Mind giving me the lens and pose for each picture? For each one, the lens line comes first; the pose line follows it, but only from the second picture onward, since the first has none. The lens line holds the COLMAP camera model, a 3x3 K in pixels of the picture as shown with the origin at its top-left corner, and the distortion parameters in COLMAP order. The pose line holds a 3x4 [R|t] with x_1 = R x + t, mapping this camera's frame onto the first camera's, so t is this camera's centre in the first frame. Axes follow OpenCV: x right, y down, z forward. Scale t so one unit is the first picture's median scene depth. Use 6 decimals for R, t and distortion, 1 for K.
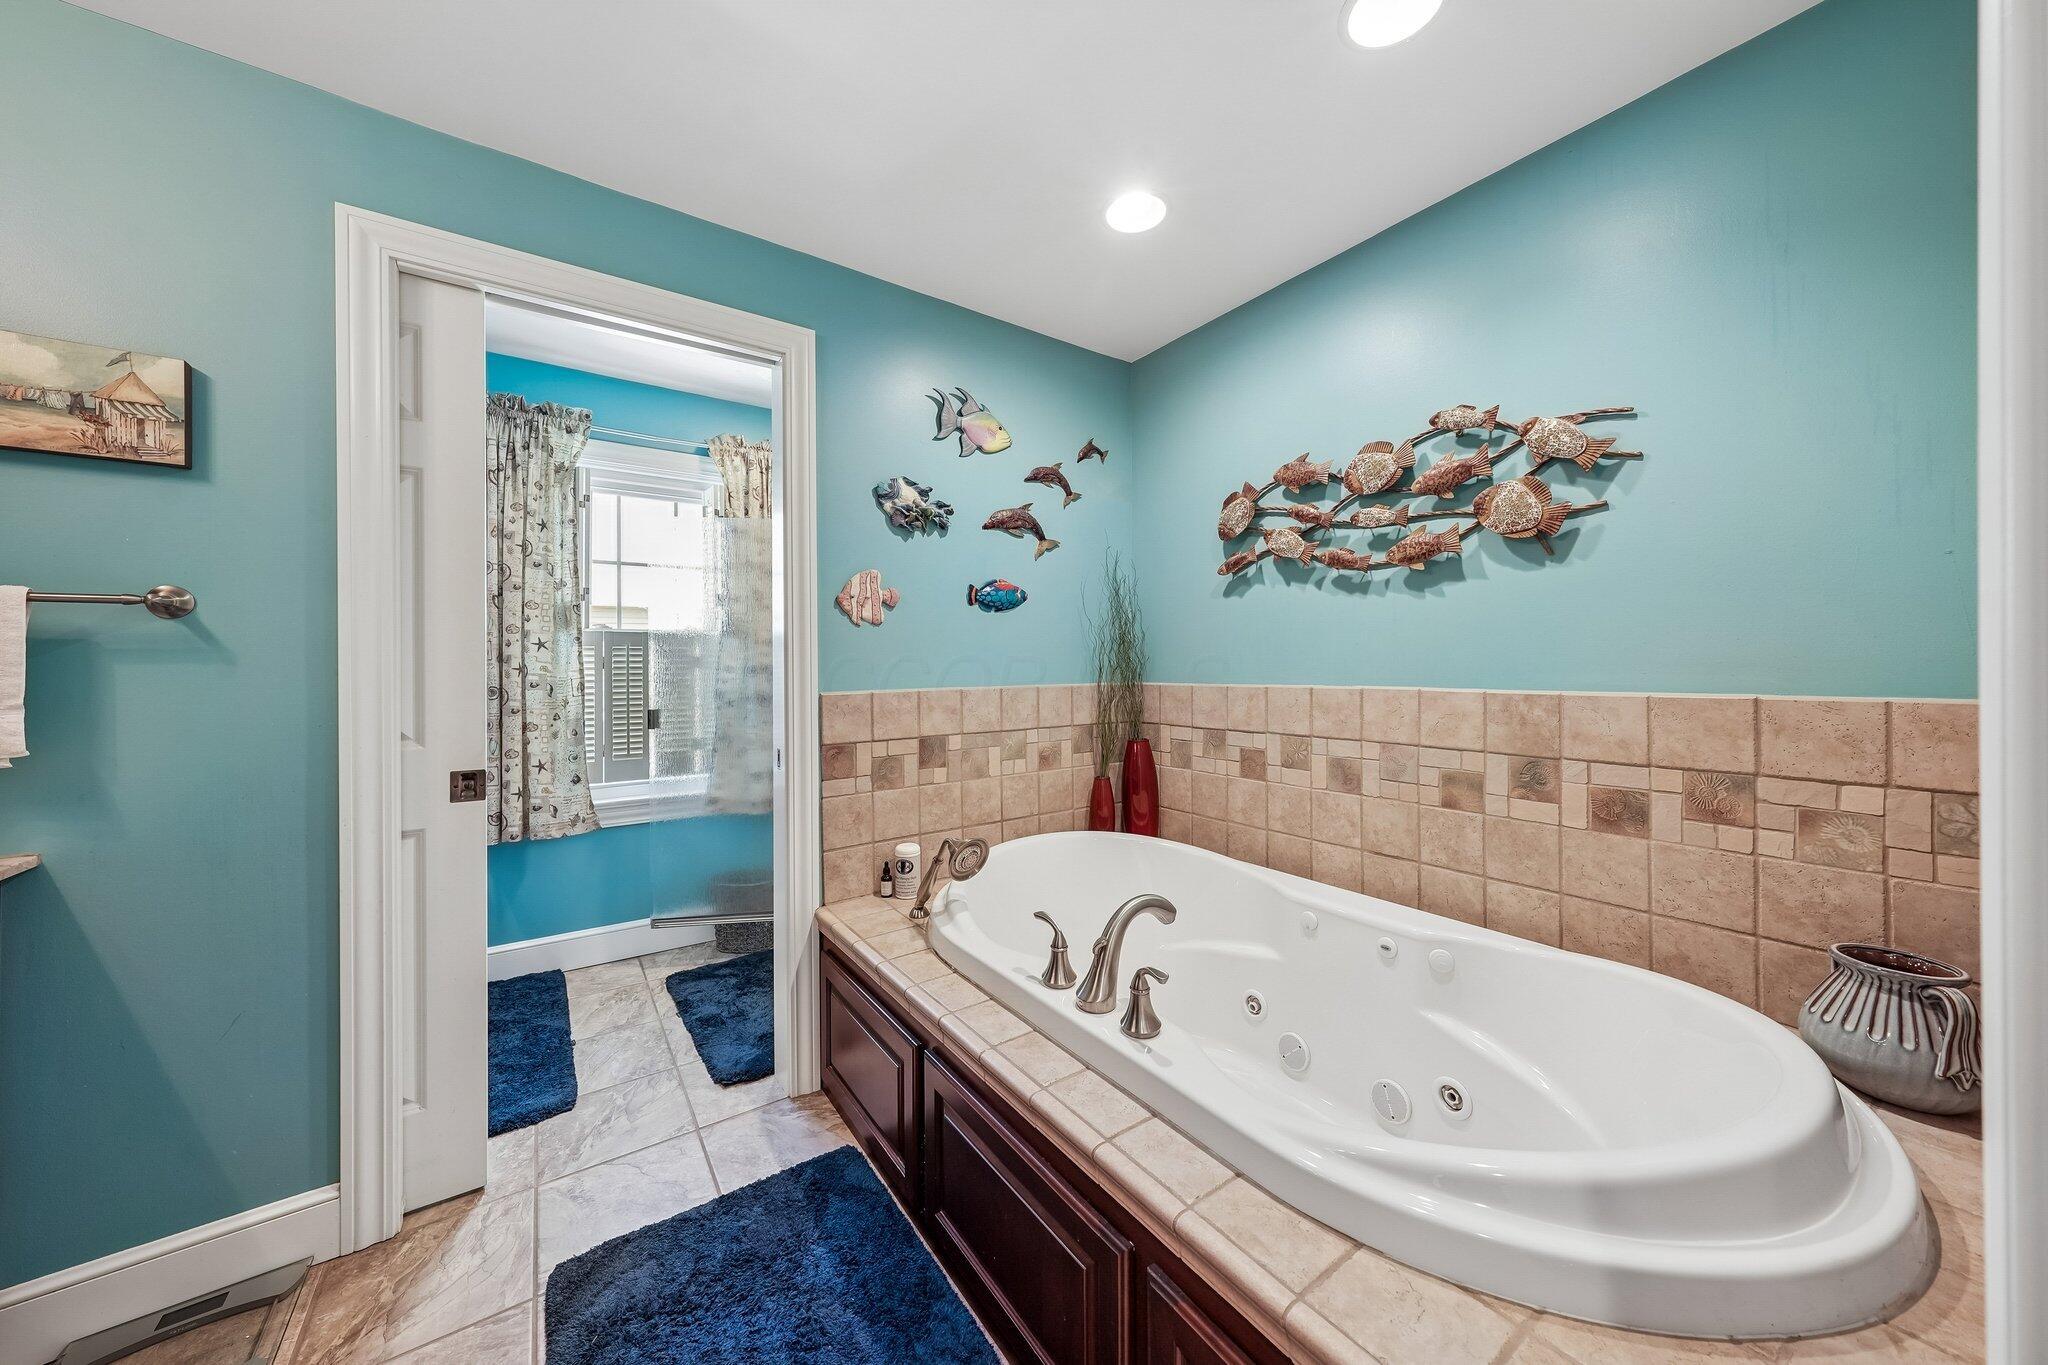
lens RADIAL K [[691.7, 0, 1025.4], [0, 691.7, 666.4], [0, 0, 1]] dist [-0.001338, -0.000007]
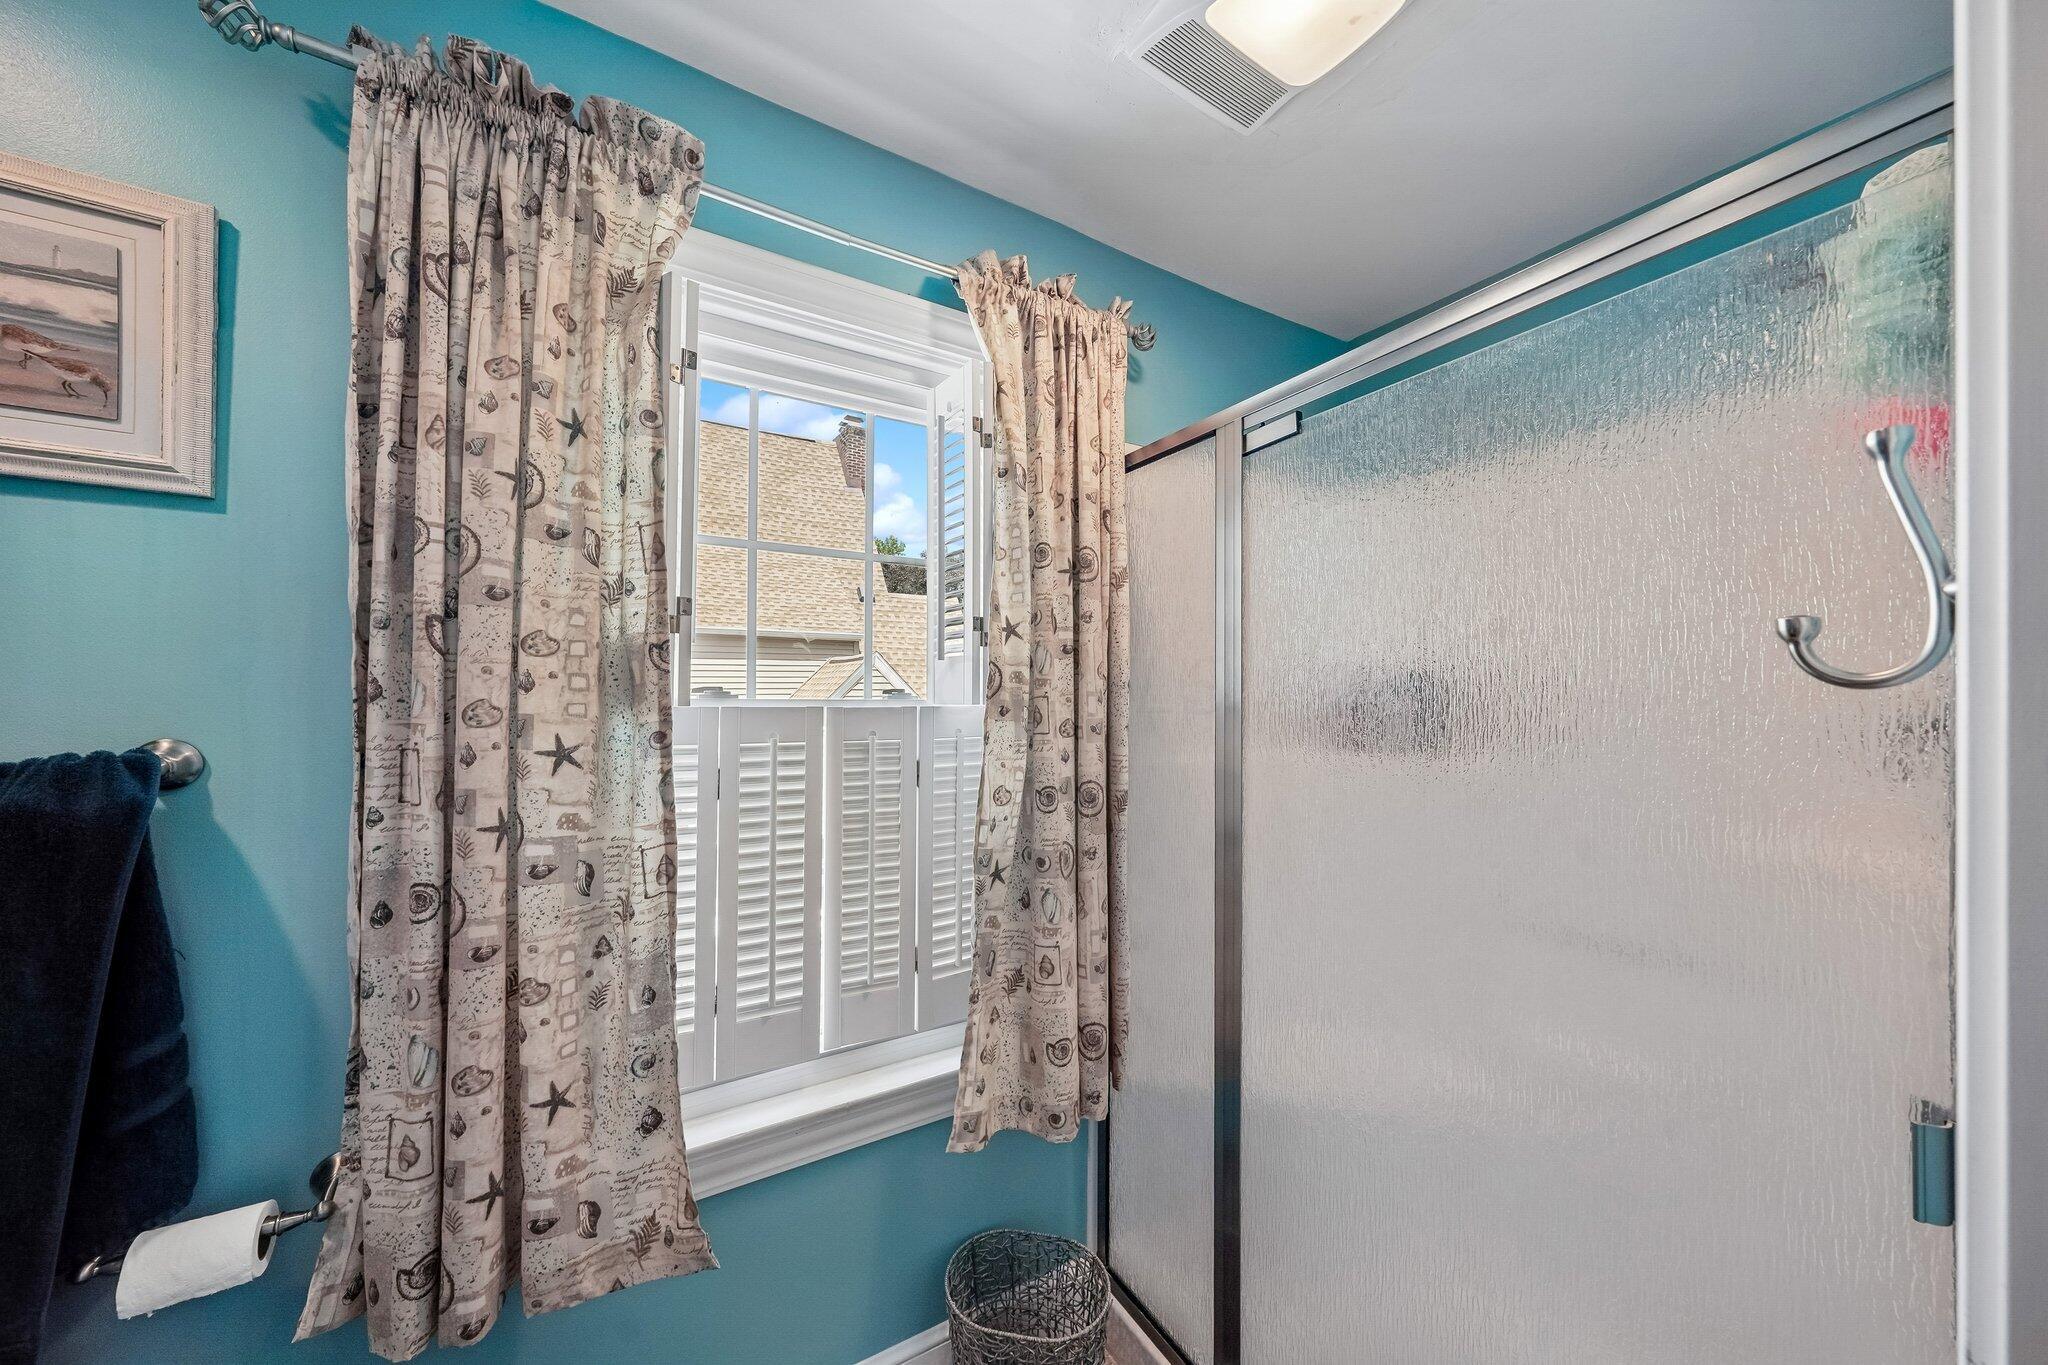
lens RADIAL K [[691.7, 0, 1023.8], [0, 691.7, 693.3], [0, 0, 1]] dist [-0.001338, -0.000007]
pose [[0.996801, 0.009871, -0.079317, -0.434963], [-0.010575, 0.999908, -0.008472, -0.062873], [0.079226, 0.009283, 0.996813, 0.662350]]
